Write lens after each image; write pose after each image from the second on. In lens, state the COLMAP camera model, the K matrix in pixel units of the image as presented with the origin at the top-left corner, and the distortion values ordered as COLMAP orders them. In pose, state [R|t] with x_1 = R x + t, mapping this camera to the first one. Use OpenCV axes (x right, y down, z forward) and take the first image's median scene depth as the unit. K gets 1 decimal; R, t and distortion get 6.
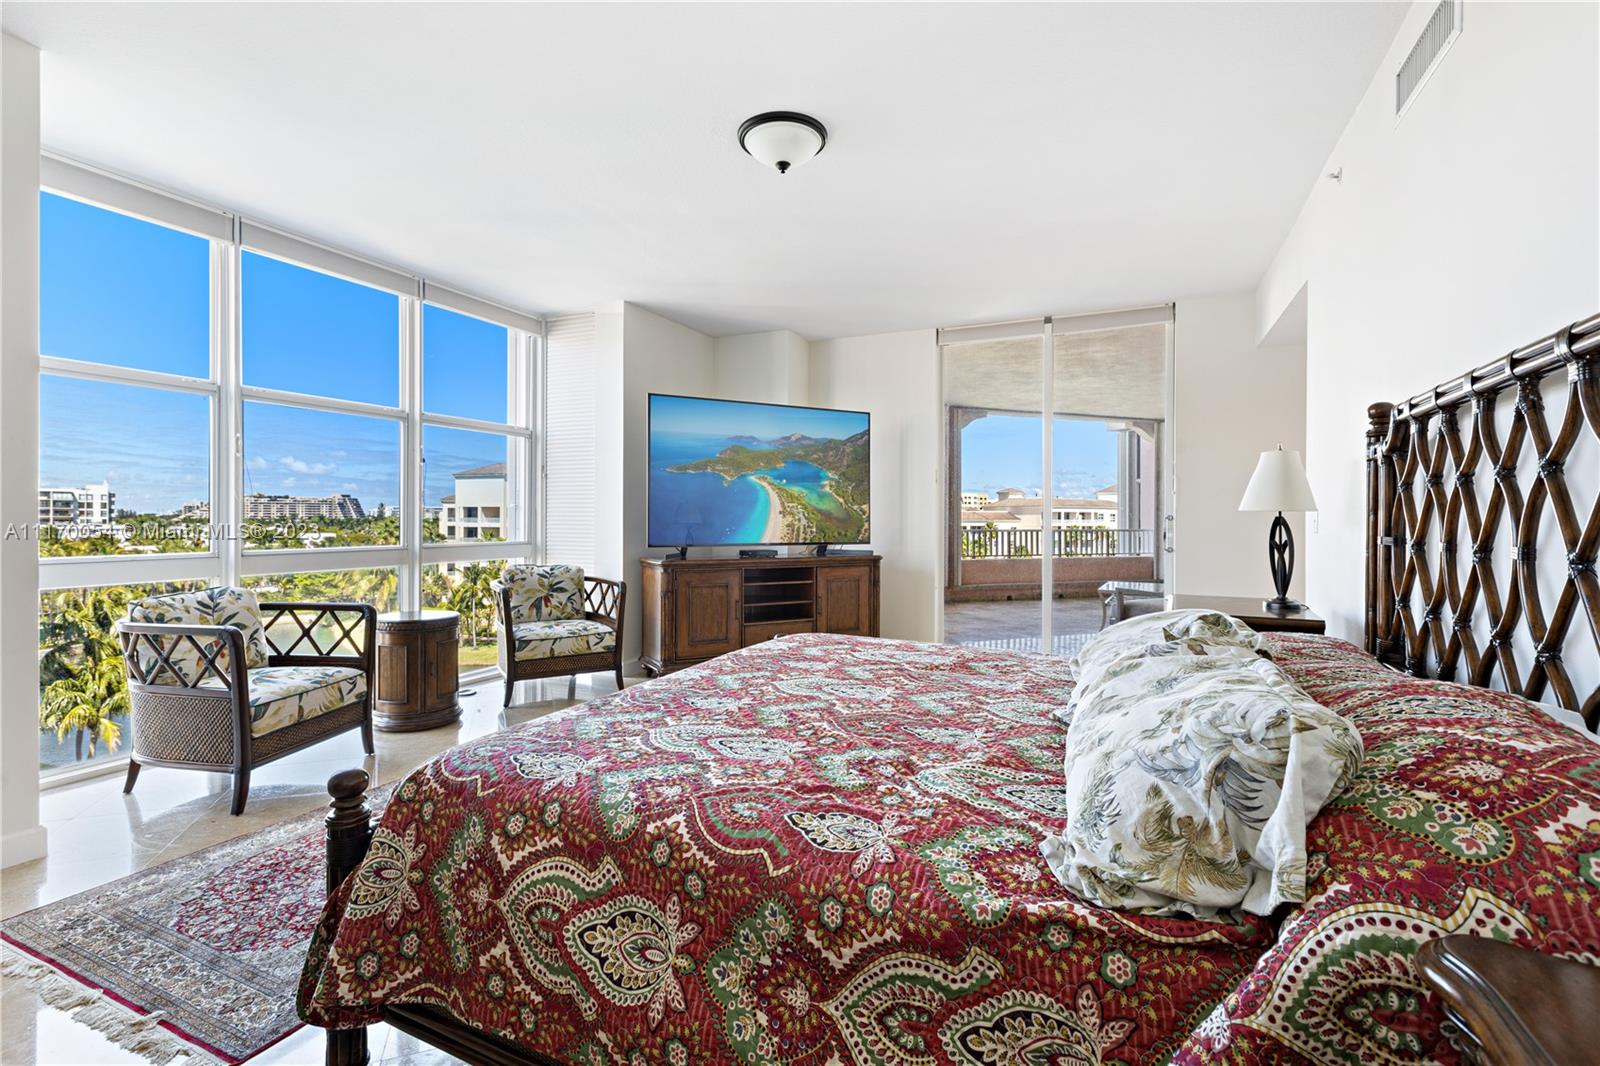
lens RADIAL K [[735.6, 0, 791.3], [0, 735.6, 517.8], [0, 0, 1]] dist [-0.013255, -0.000028]
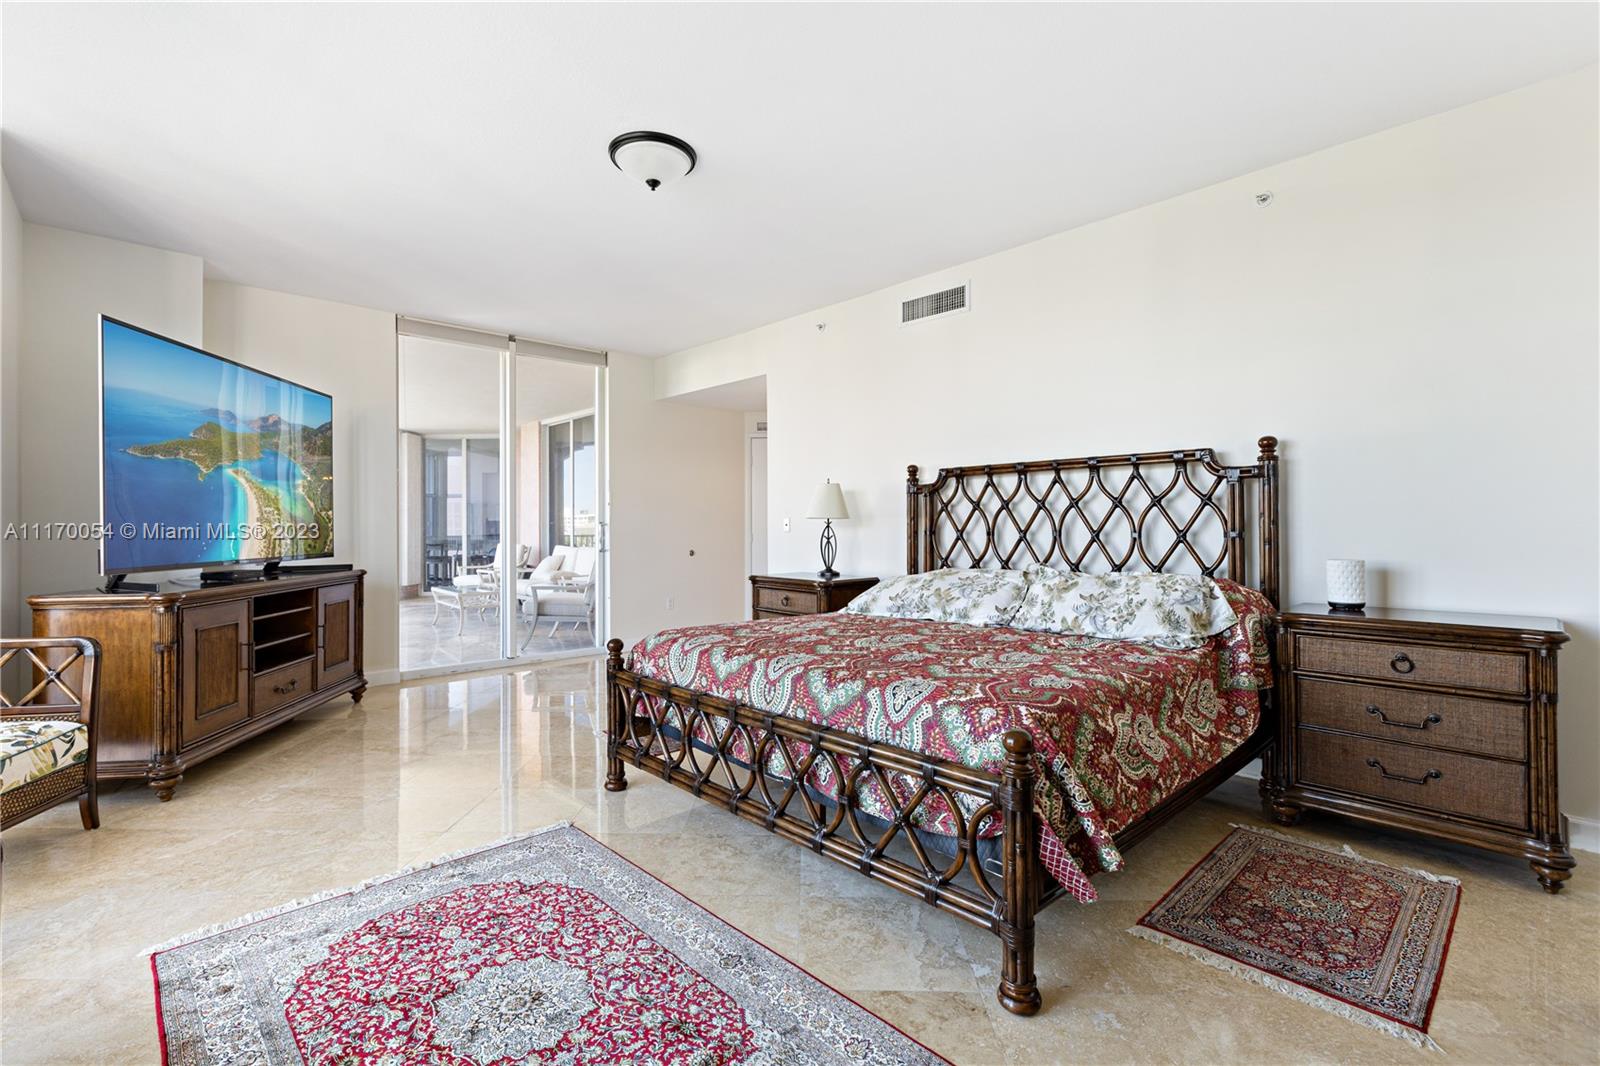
lens RADIAL K [[735.1, 0, 787.3], [0, 735.1, 524.2], [0, 0, 1]] dist [0.001934, -0.000205]
pose [[0.354618, -0.008043, 0.934977, -0.576323], [0.008414, 0.999950, 0.005410, -0.003230], [-0.934973, 0.005949, 0.354668, 0.283814]]
